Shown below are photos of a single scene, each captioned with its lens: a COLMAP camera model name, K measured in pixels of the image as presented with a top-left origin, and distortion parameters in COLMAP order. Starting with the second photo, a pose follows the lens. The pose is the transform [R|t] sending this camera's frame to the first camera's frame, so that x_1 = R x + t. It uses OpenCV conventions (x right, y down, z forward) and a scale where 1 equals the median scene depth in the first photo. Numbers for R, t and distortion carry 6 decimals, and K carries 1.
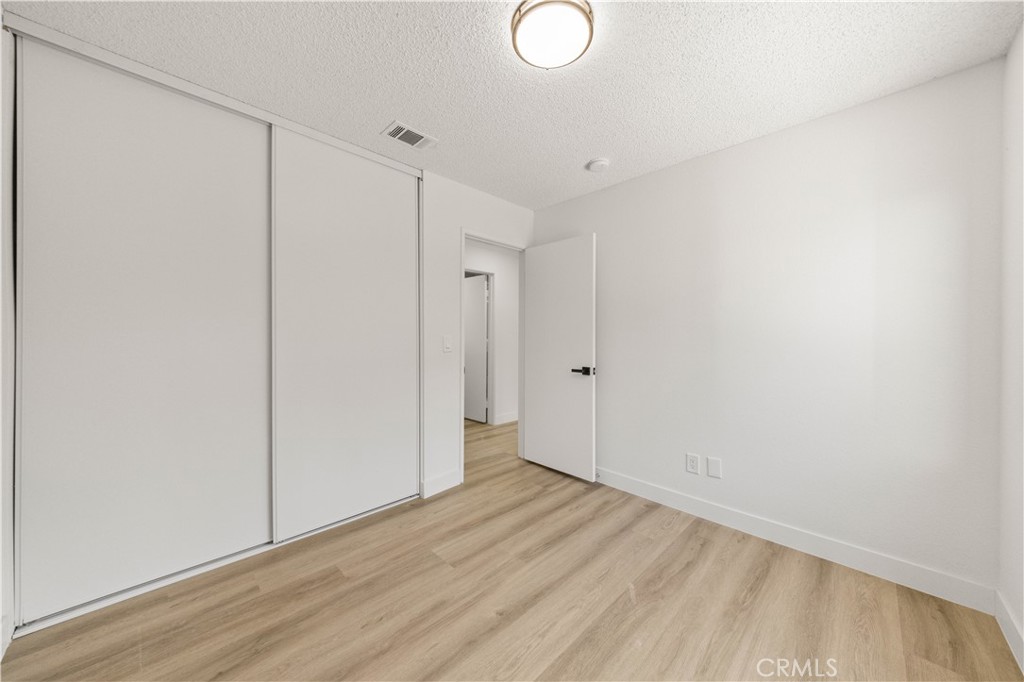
lens RADIAL K [[344.2, 0, 508.6], [0, 344.2, 338.7], [0, 0, 1]] dist [-0.003436, -0.000148]
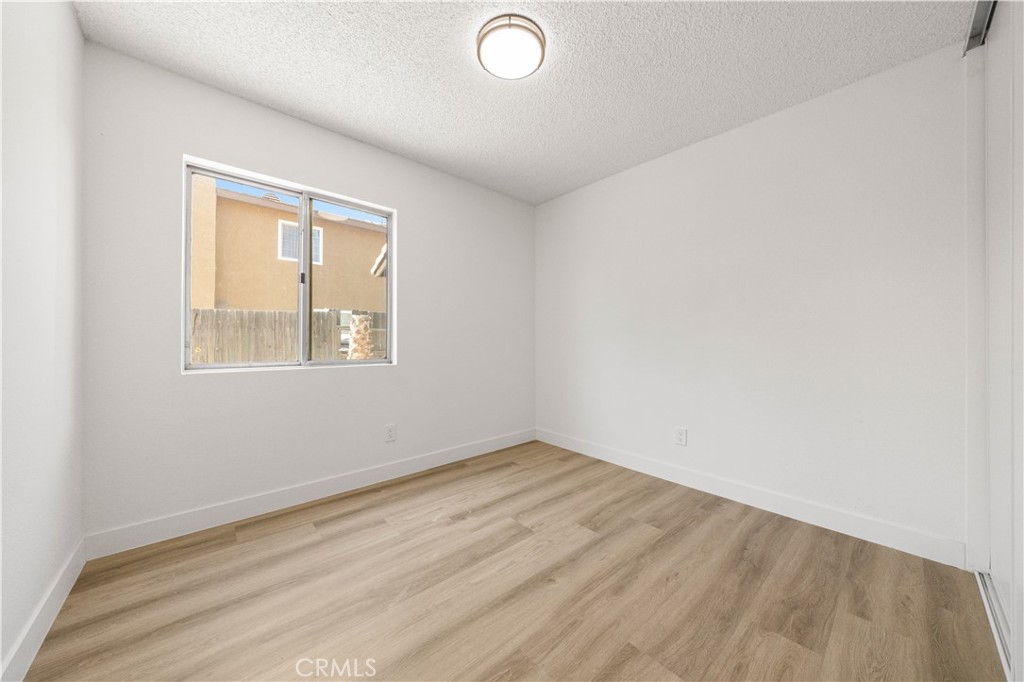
lens RADIAL K [[344.2, 0, 508.6], [0, 344.2, 338.7], [0, 0, 1]] dist [-0.003436, -0.000148]
pose [[-0.998196, -0.013059, 0.058595, 0.049653], [-0.013326, 0.999903, -0.004157, 0.102837], [-0.058535, -0.004931, -0.998273, 1.979082]]
